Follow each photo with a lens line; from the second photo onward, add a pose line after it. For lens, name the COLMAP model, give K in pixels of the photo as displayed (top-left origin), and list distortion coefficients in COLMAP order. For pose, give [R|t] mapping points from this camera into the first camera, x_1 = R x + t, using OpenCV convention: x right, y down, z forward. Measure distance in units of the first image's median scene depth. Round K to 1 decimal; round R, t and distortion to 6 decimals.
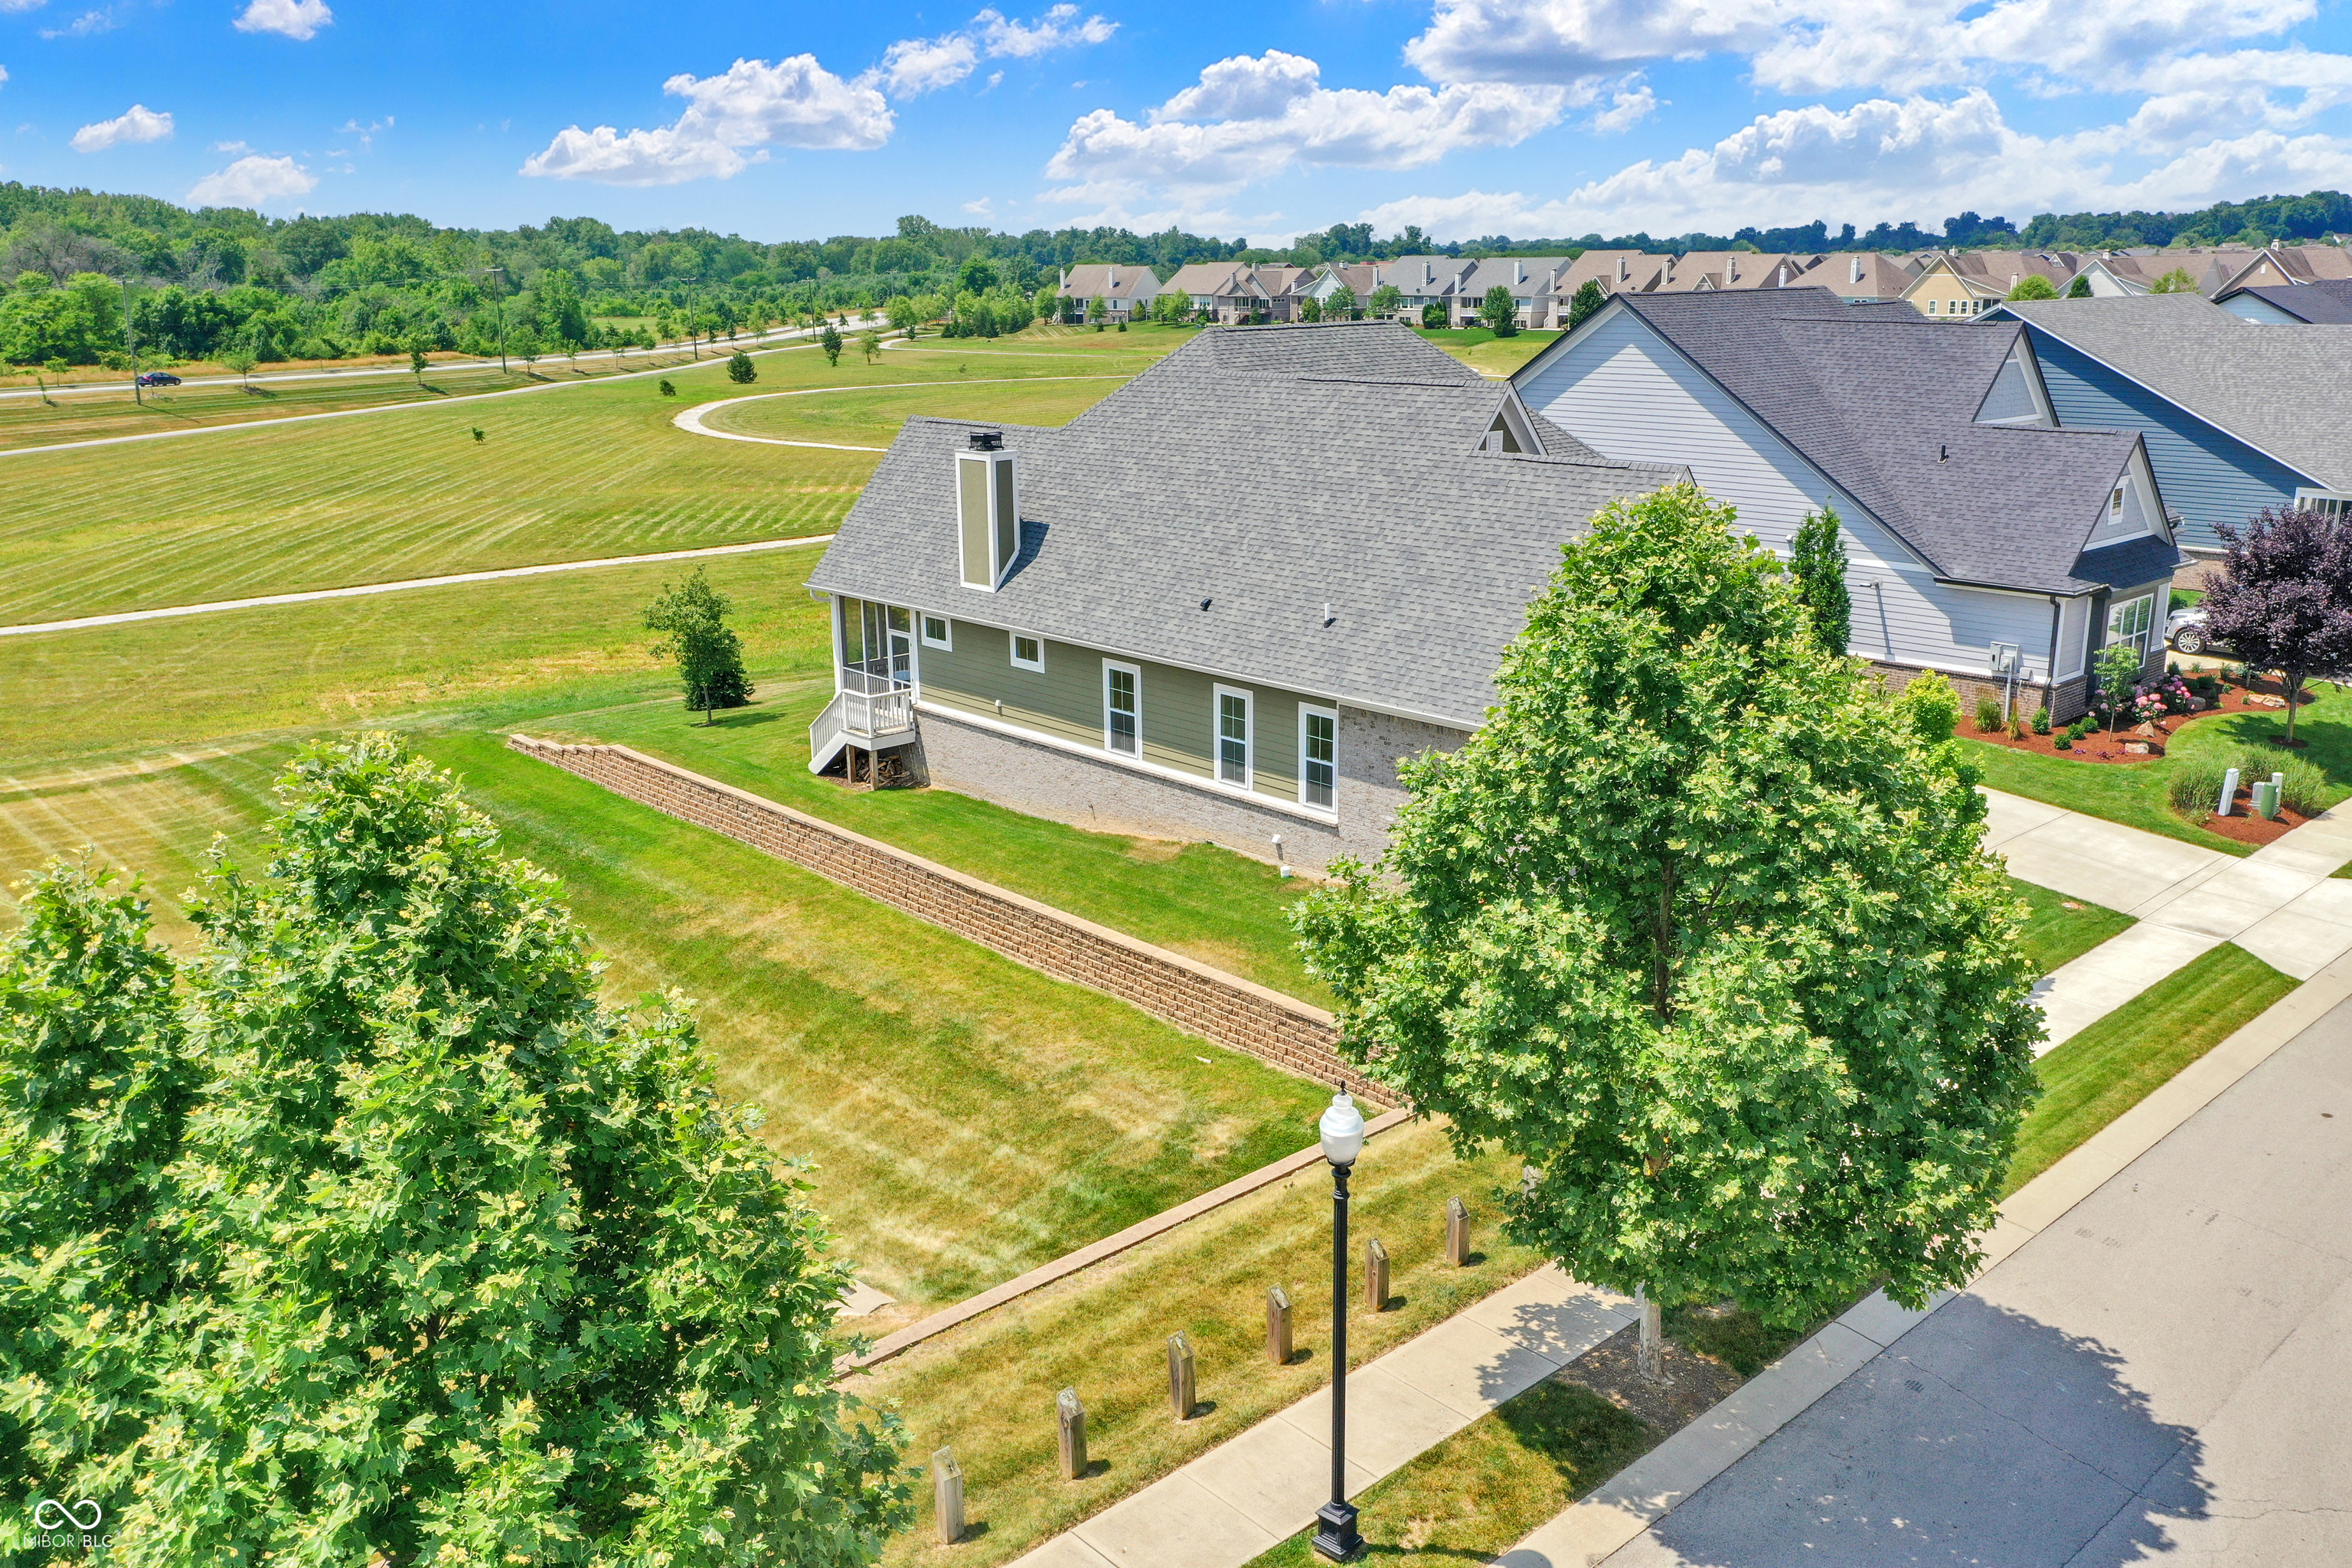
lens RADIAL K [[1906.9, 0, 1176.0], [0, 1906.9, 784.0], [0, 0, 1]] dist [0.002444, 0.012478]
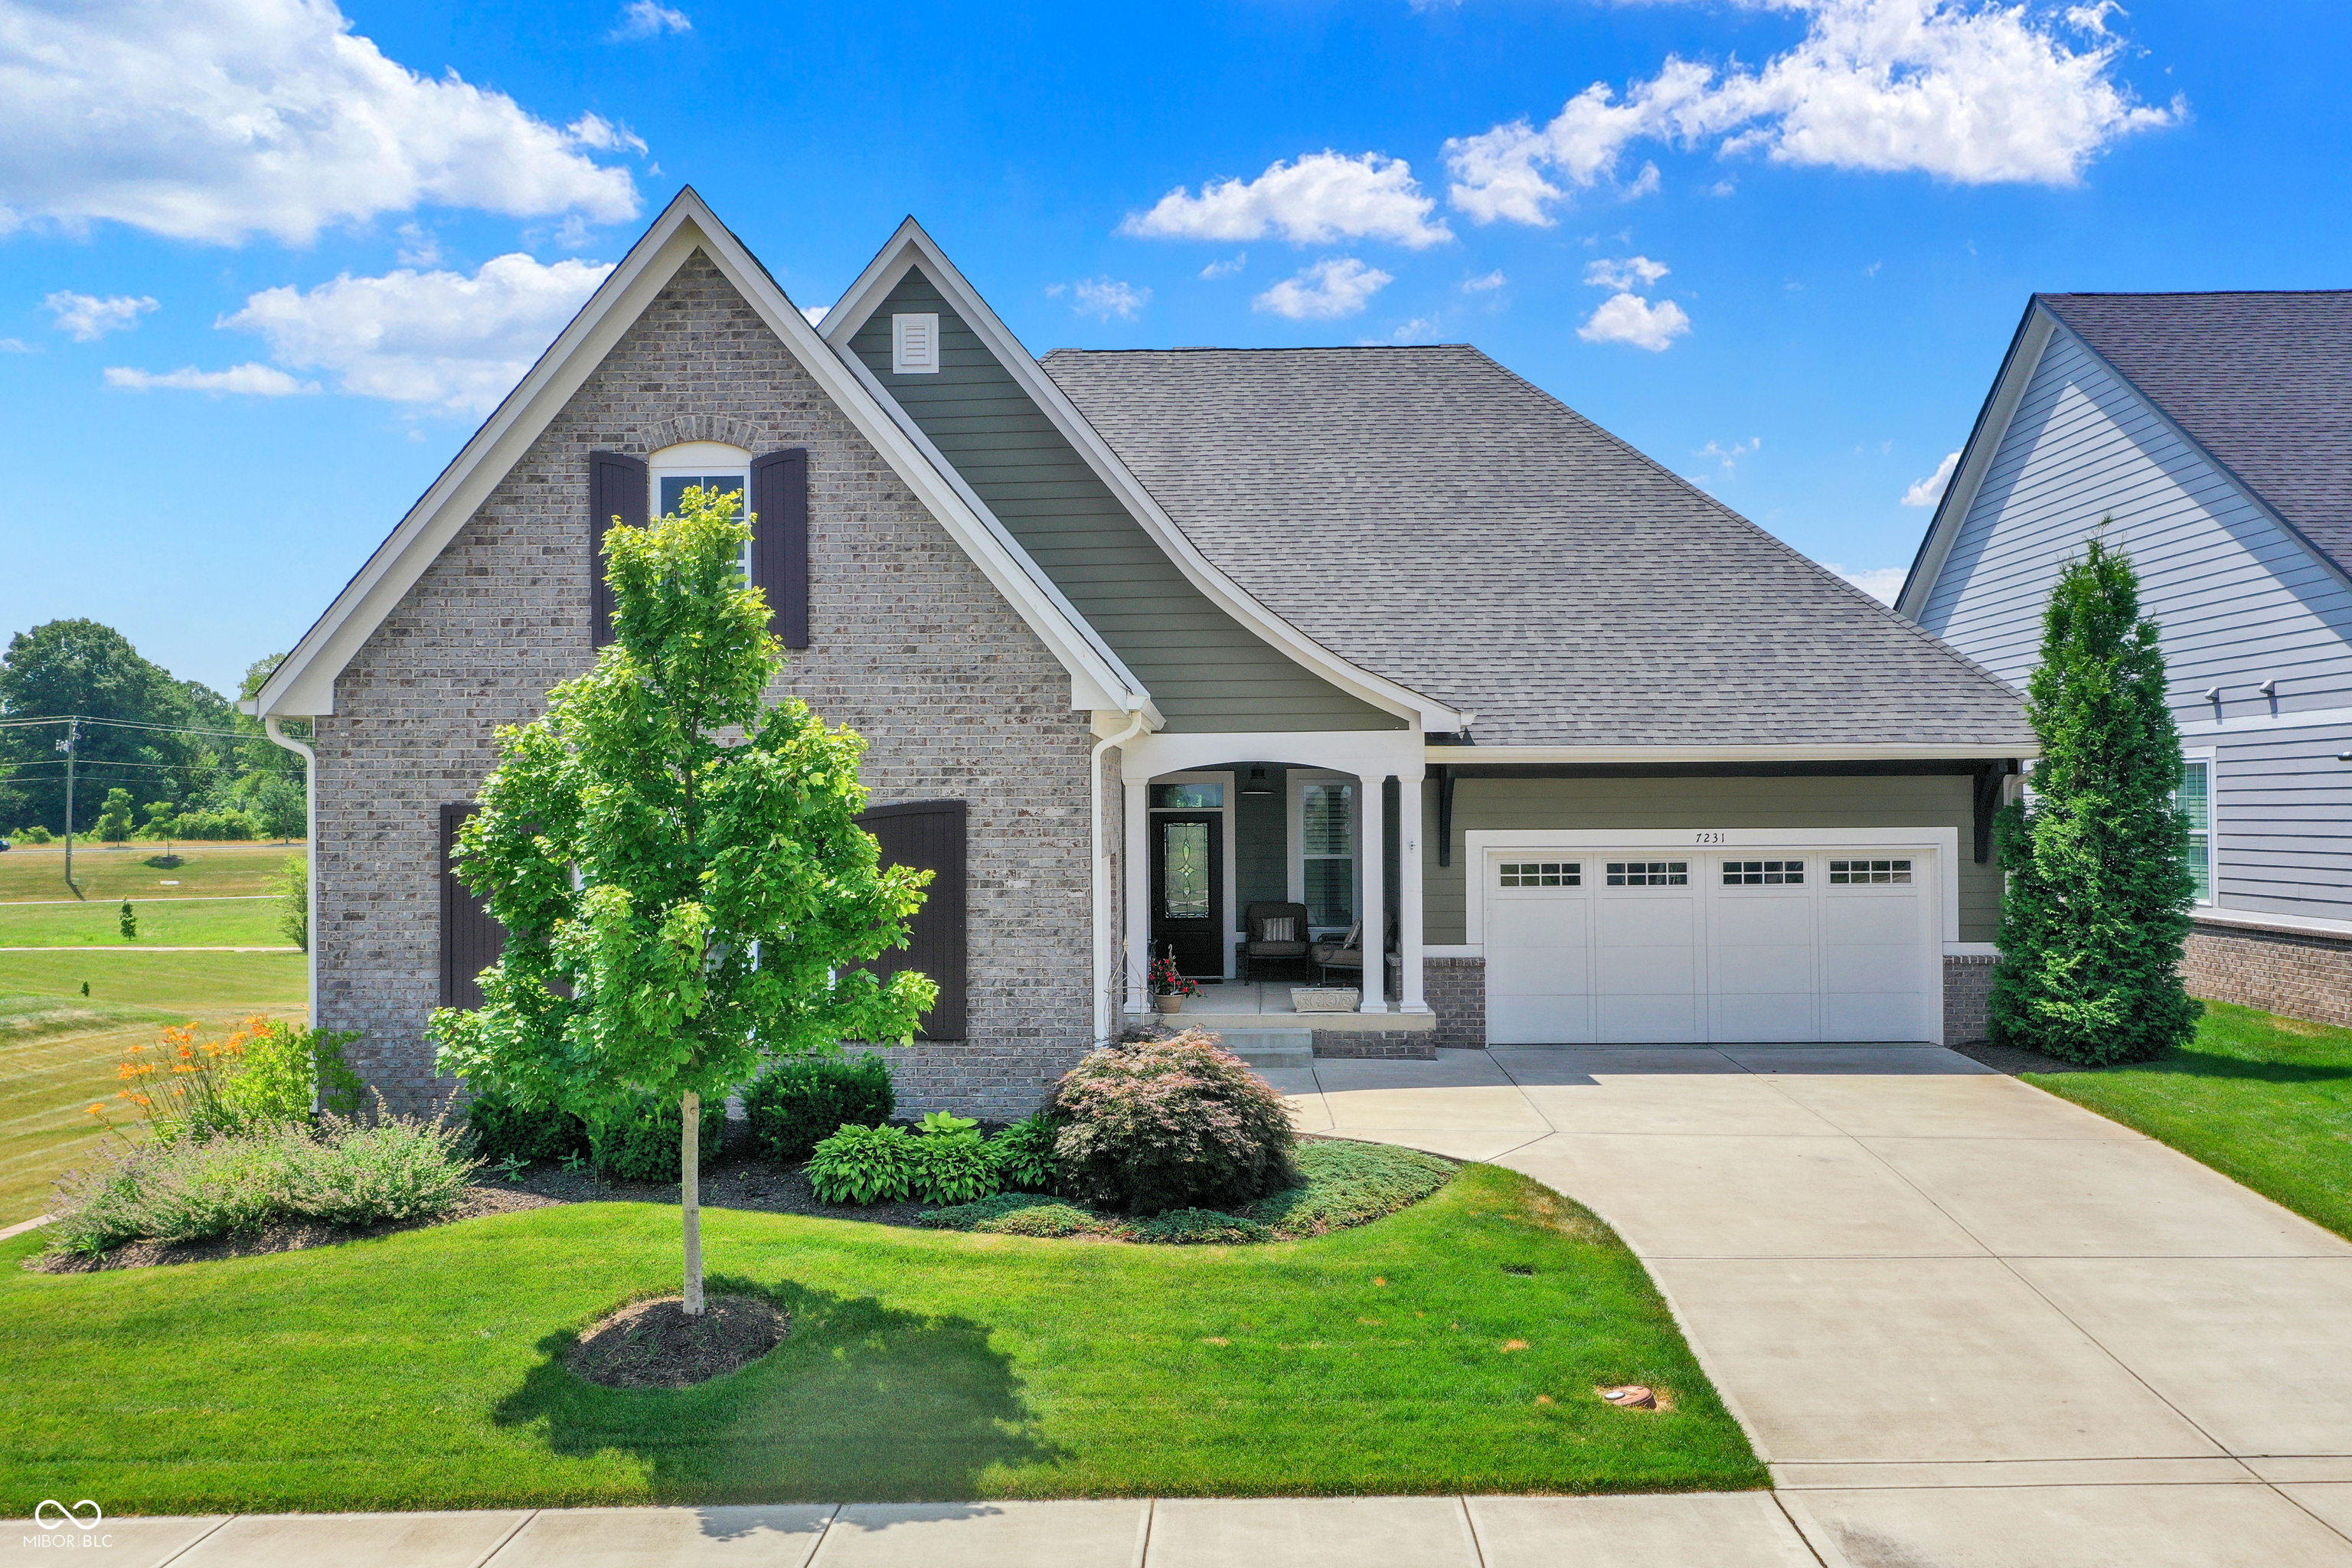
lens RADIAL K [[1906.9, 0, 1176.0], [0, 1906.9, 784.0], [0, 0, 1]] dist [0.002444, 0.012478]
pose [[0.725923, -0.001139, -0.687775, 0.069477], [-0.185140, 0.962763, -0.197002, 0.004874], [0.662389, 0.270343, 0.698681, 0.080413]]
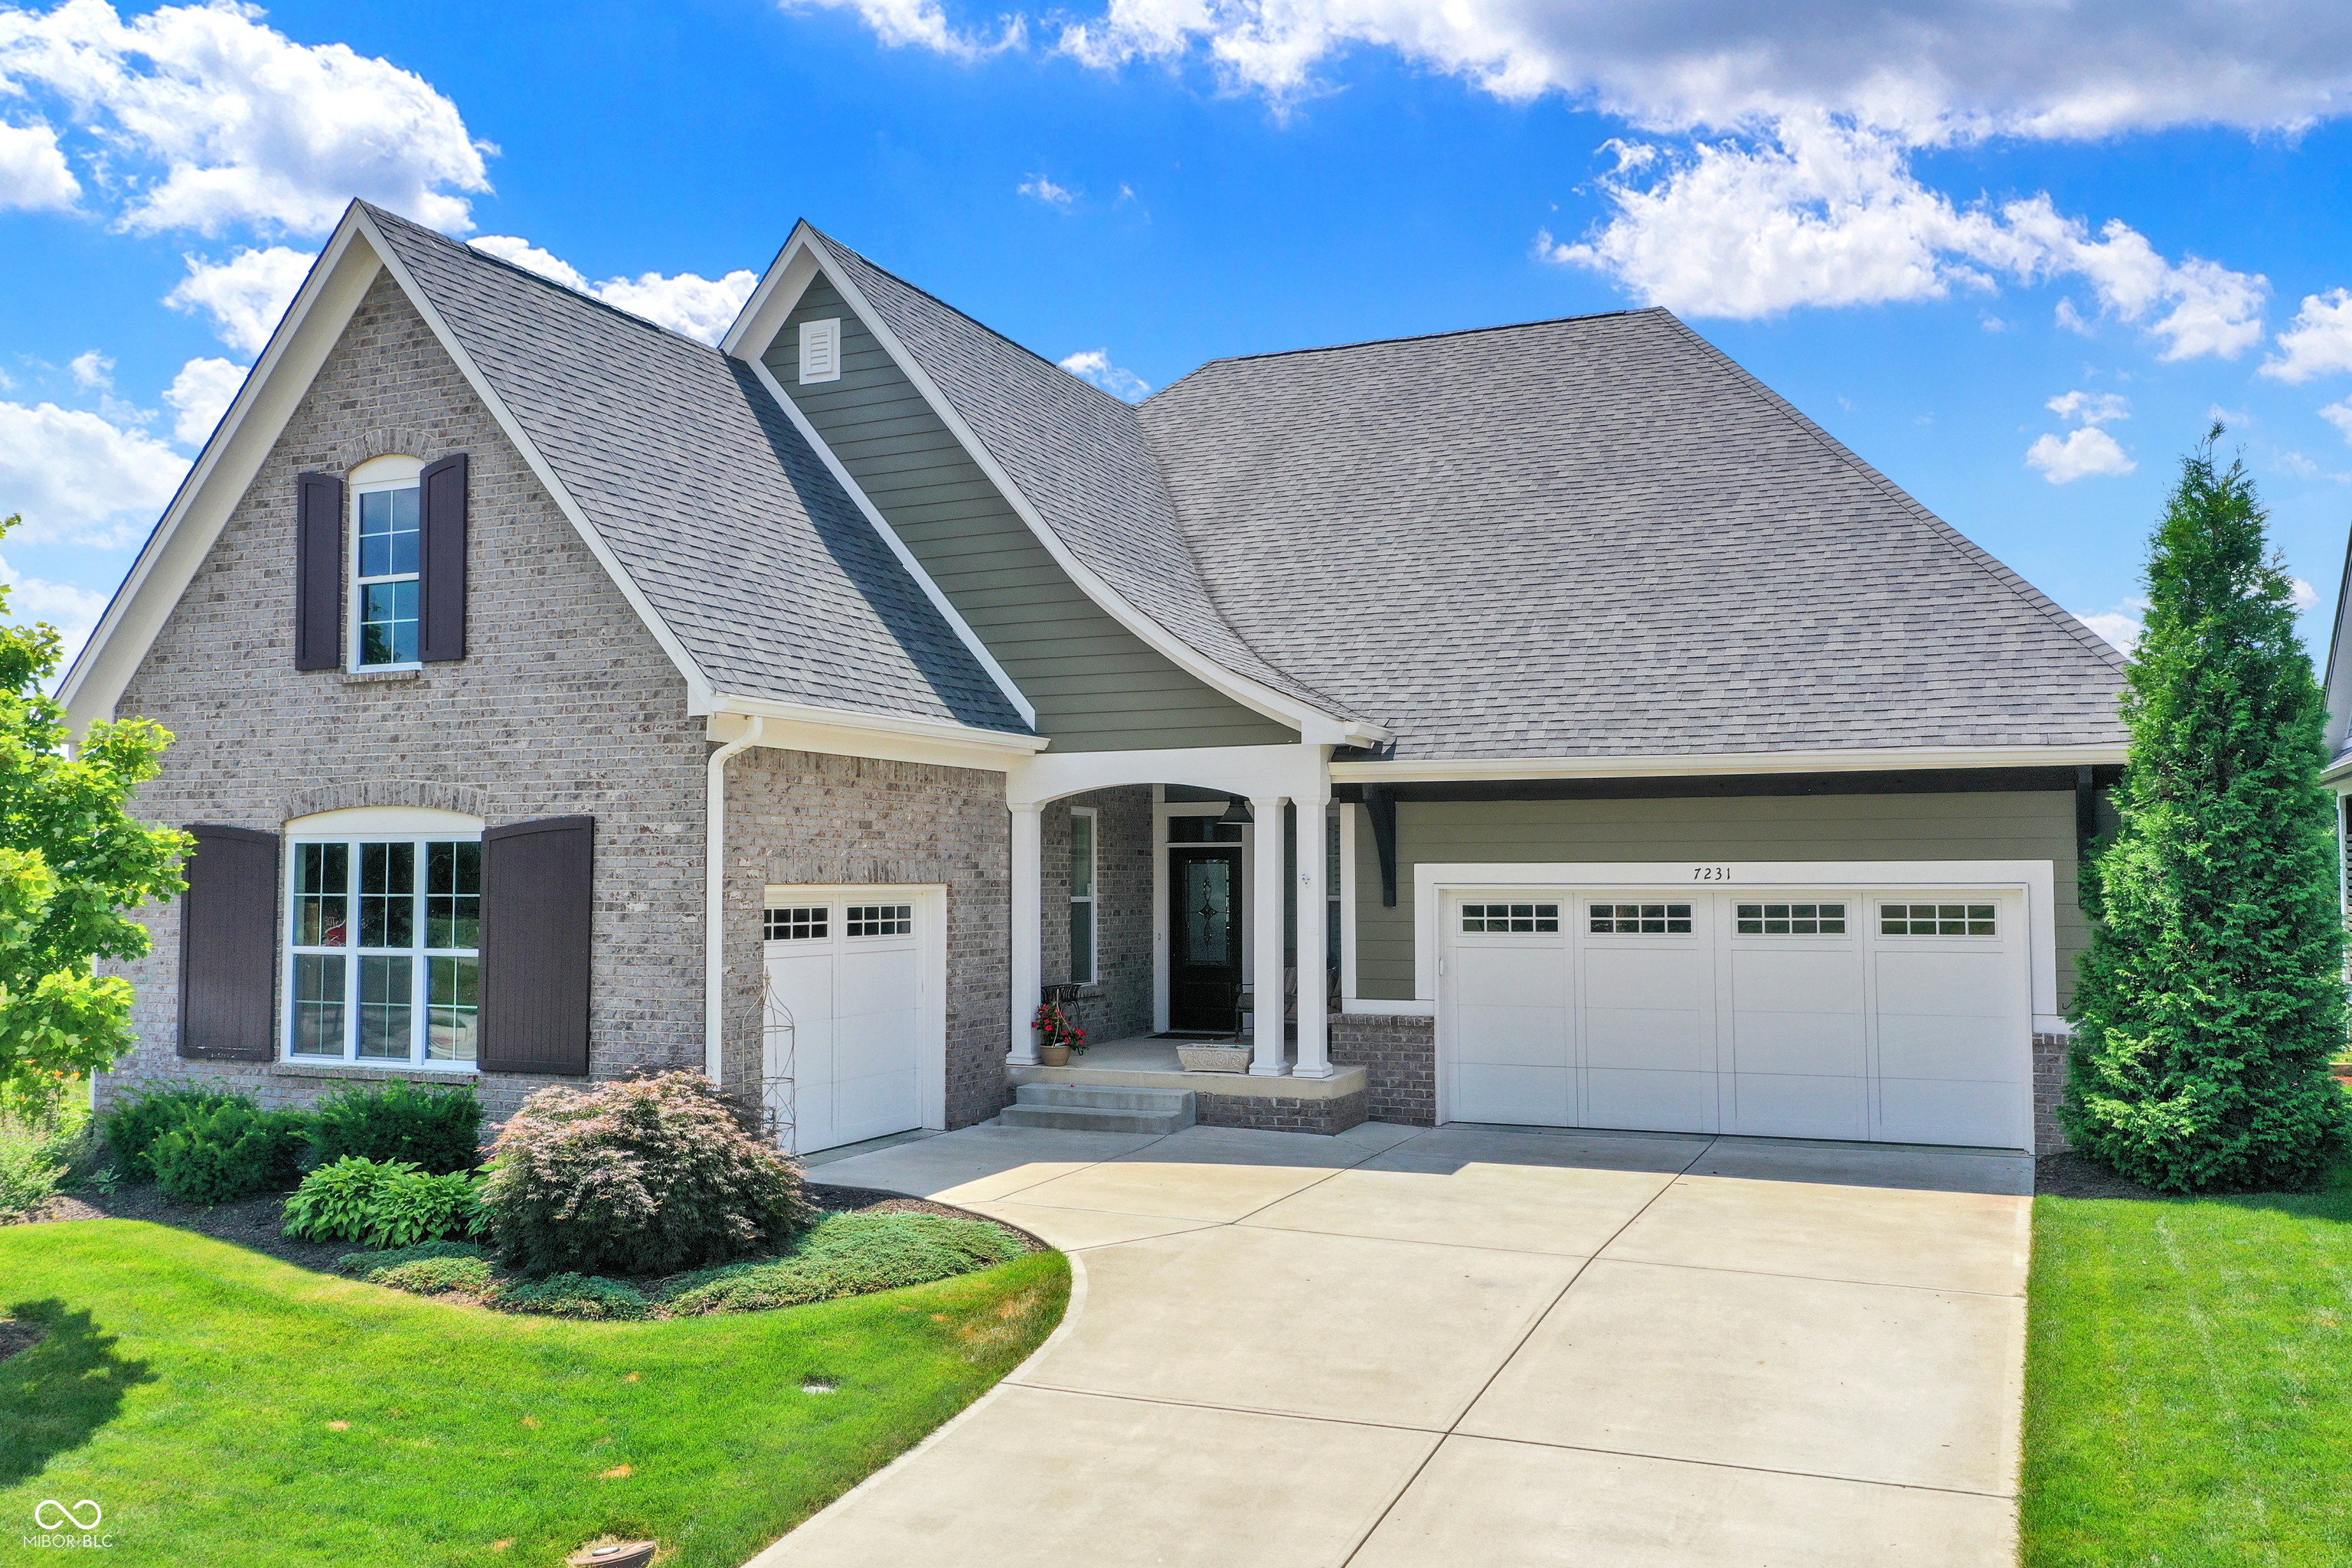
lens RADIAL K [[1906.9, 0, 1176.0], [0, 1906.9, 784.0], [0, 0, 1]] dist [0.002444, 0.012478]
pose [[0.415426, -0.034603, -0.908968, 0.078974], [-0.245086, 0.958063, -0.148484, -0.000771], [0.875987, 0.284459, 0.389524, 0.105447]]
